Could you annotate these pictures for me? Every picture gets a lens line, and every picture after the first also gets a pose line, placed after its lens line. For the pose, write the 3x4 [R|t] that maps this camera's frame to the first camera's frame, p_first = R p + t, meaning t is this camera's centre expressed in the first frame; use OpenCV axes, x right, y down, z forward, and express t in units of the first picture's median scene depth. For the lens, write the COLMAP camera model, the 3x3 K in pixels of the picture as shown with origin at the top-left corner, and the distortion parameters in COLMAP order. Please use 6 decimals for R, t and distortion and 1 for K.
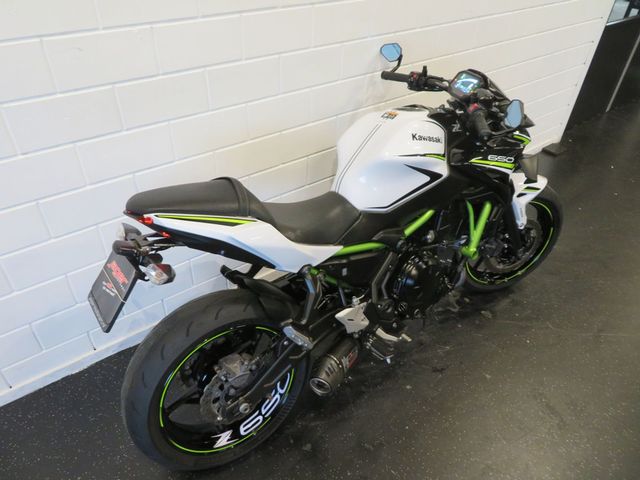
lens RADIAL K [[452.9, 0, 318.3], [0, 452.9, 235.7], [0, 0, 1]] dist [-0.012755, 0.019755]
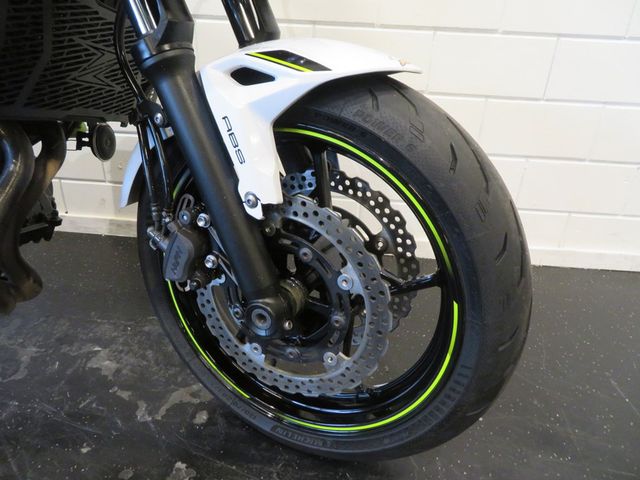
lens RADIAL K [[452.9, 0, 316.8], [0, 452.9, 238.2], [0, 0, 1]] dist [-0.012755, 0.019755]
pose [[0.744721, 0.292363, -0.599928, 0.844586], [-0.422880, 0.902163, -0.085290, 0.005203], [0.516297, 0.317215, 0.795495, 1.051217]]
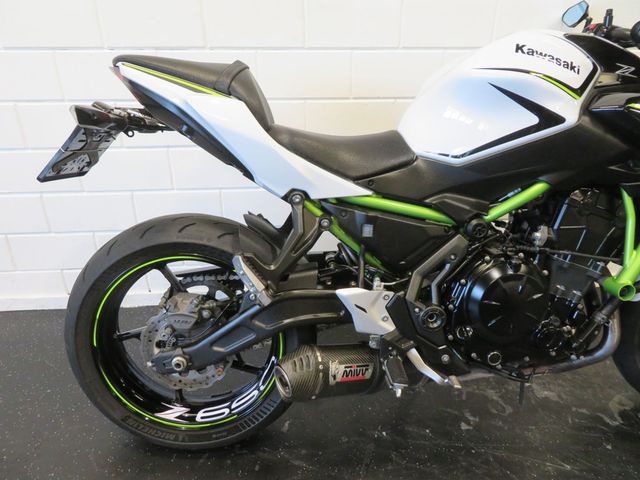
lens RADIAL K [[452.9, 0, 320.8], [0, 452.9, 239.1], [0, 0, 1]] dist [-0.012755, 0.019755]
pose [[0.841660, 0.210512, -0.497285, 0.322573], [-0.308903, 0.943026, -0.123616, 0.185242], [0.442930, 0.257655, 0.858736, 0.366912]]
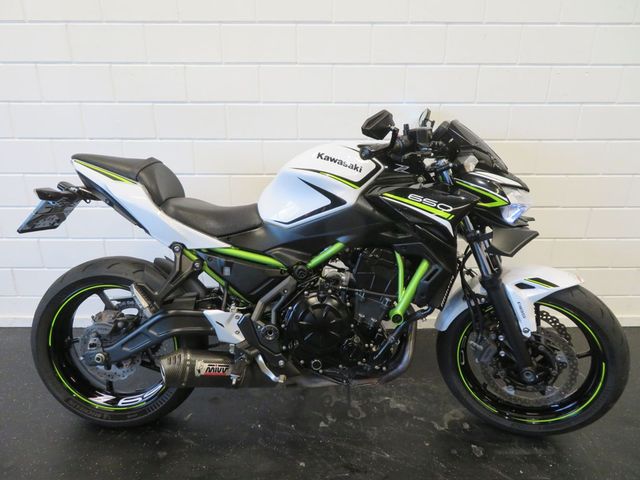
lens RADIAL K [[452.9, 0, 323.1], [0, 452.9, 240.6], [0, 0, 1]] dist [-0.012755, 0.019755]
pose [[0.800795, 0.182295, -0.570522, 0.751539], [-0.346903, 0.917681, -0.193700, 0.129038], [0.488247, 0.353030, 0.798113, 0.260041]]
